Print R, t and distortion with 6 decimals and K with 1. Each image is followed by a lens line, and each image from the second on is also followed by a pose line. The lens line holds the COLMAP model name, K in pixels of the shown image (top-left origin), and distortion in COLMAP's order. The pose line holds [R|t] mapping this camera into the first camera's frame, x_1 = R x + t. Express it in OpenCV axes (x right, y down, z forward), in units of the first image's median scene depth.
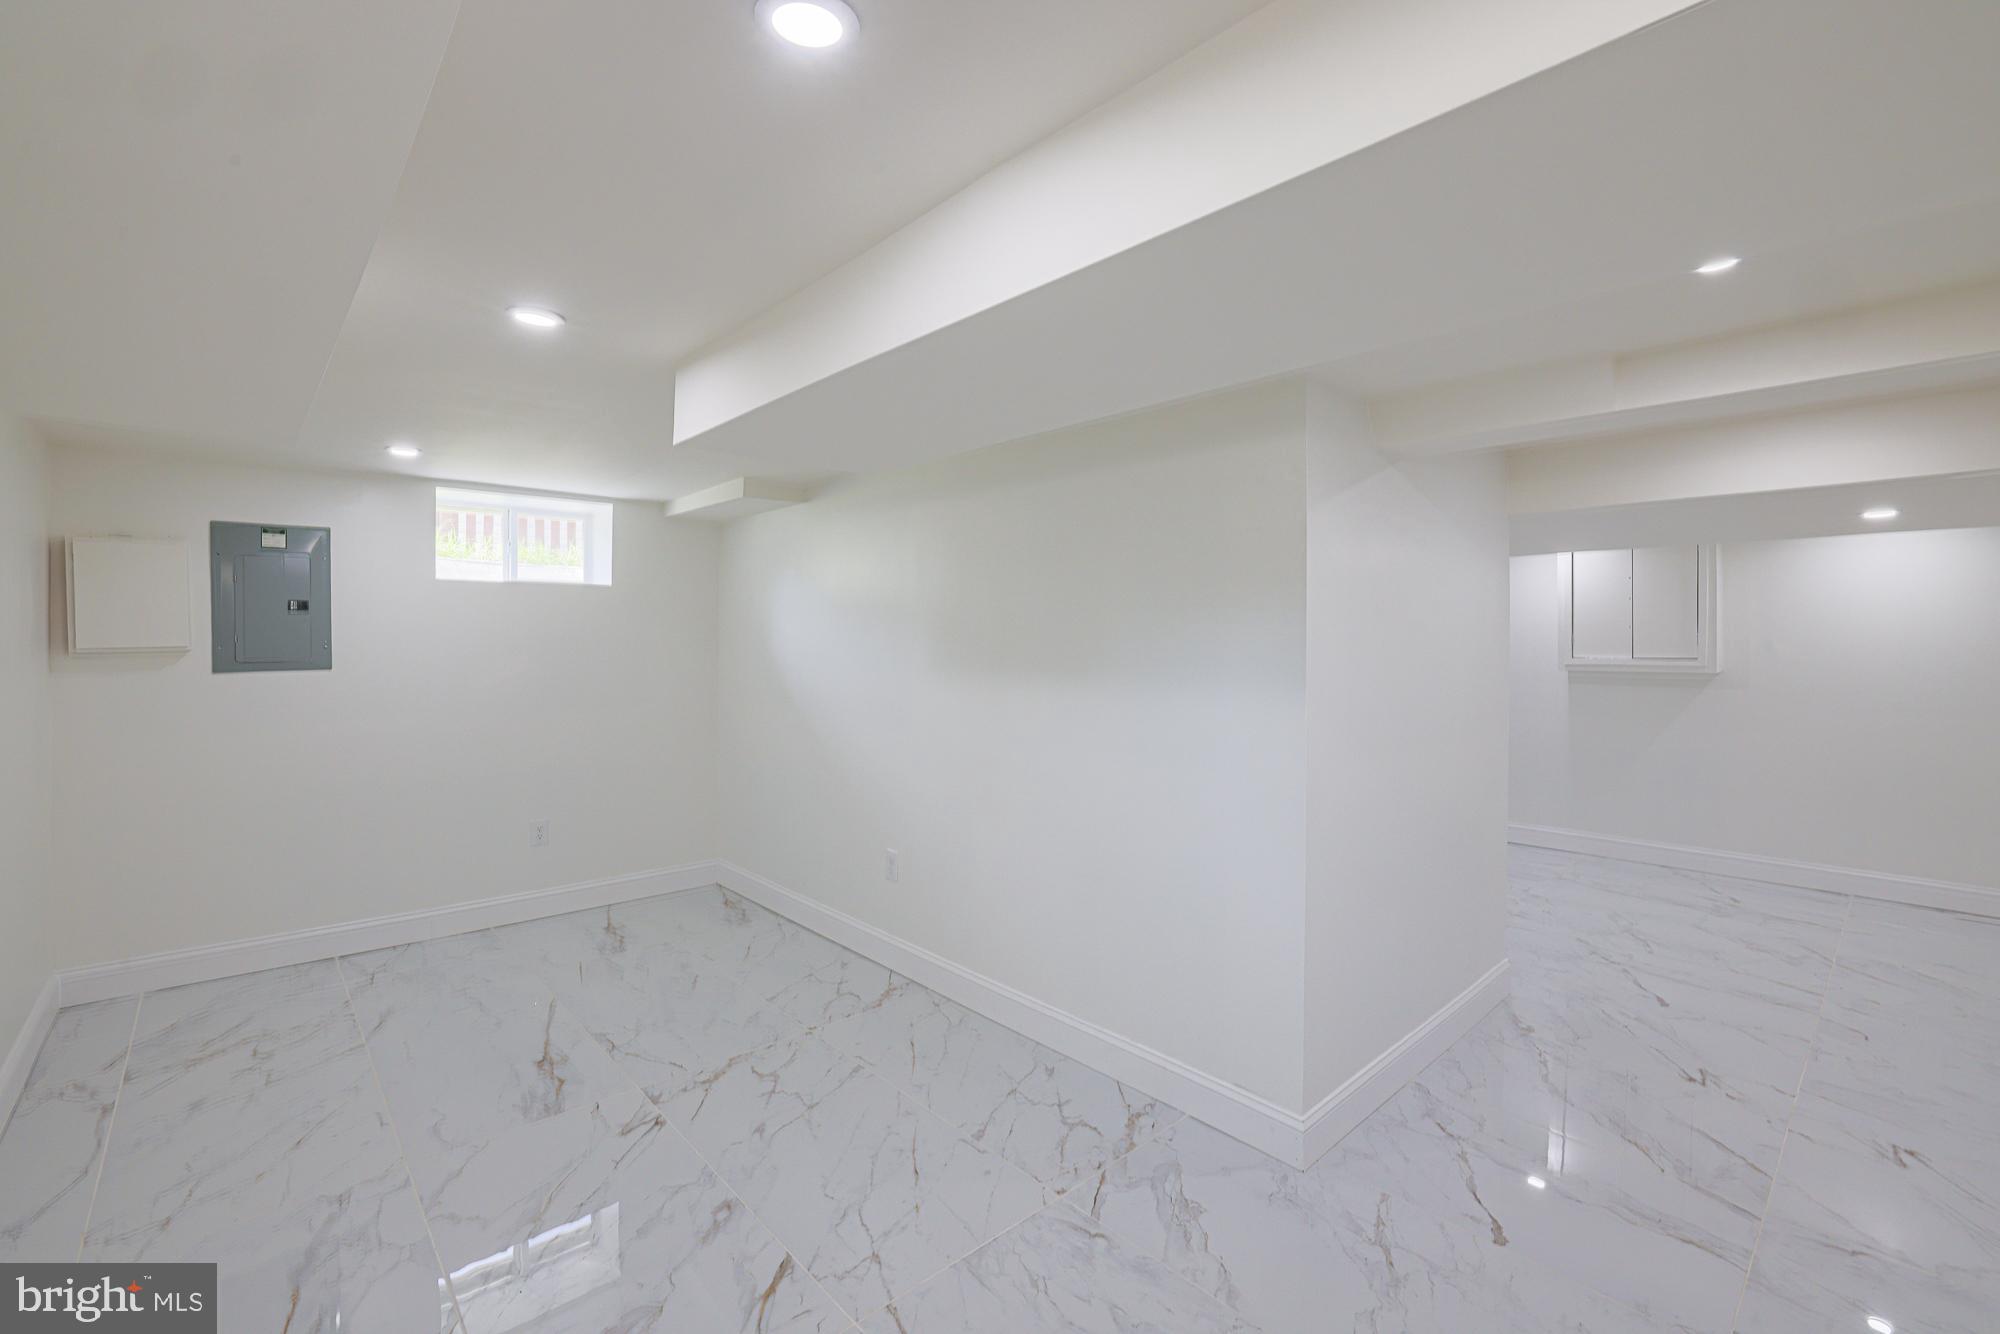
lens RADIAL K [[868.3, 0, 1023.5], [0, 868.3, 625.2], [0, 0, 1]] dist [-0.025360, 0.009011]
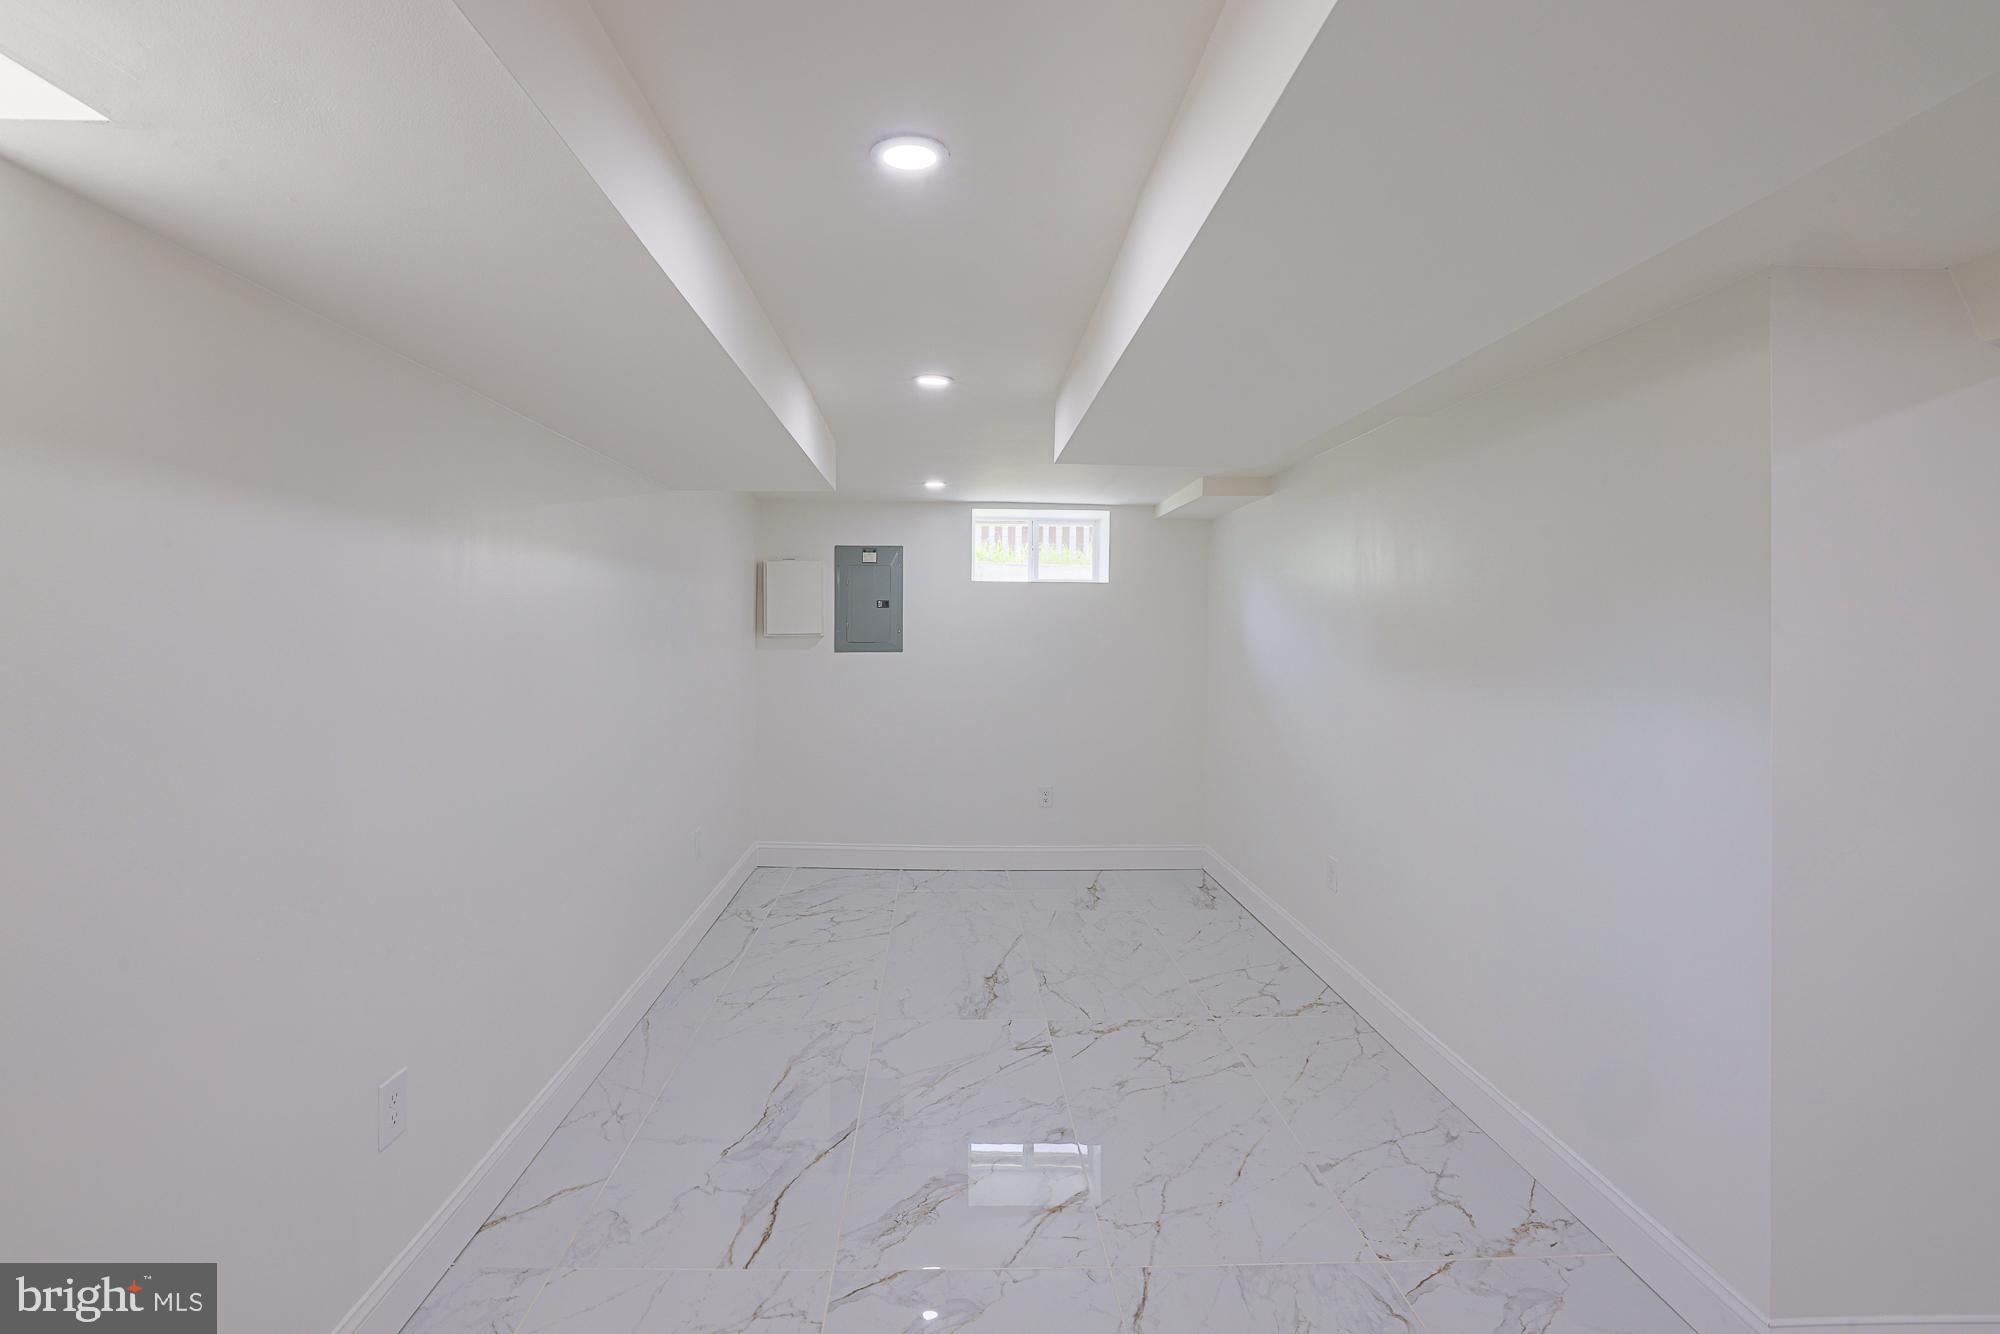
lens RADIAL K [[868.3, 0, 943.3], [0, 868.3, 597.8], [0, 0, 1]] dist [-0.025360, 0.009011]
pose [[0.761269, -0.016089, -0.648237, 0.126904], [0.000752, 0.999713, -0.023930, 0.001047], [0.648436, 0.017730, 0.761063, 0.011930]]
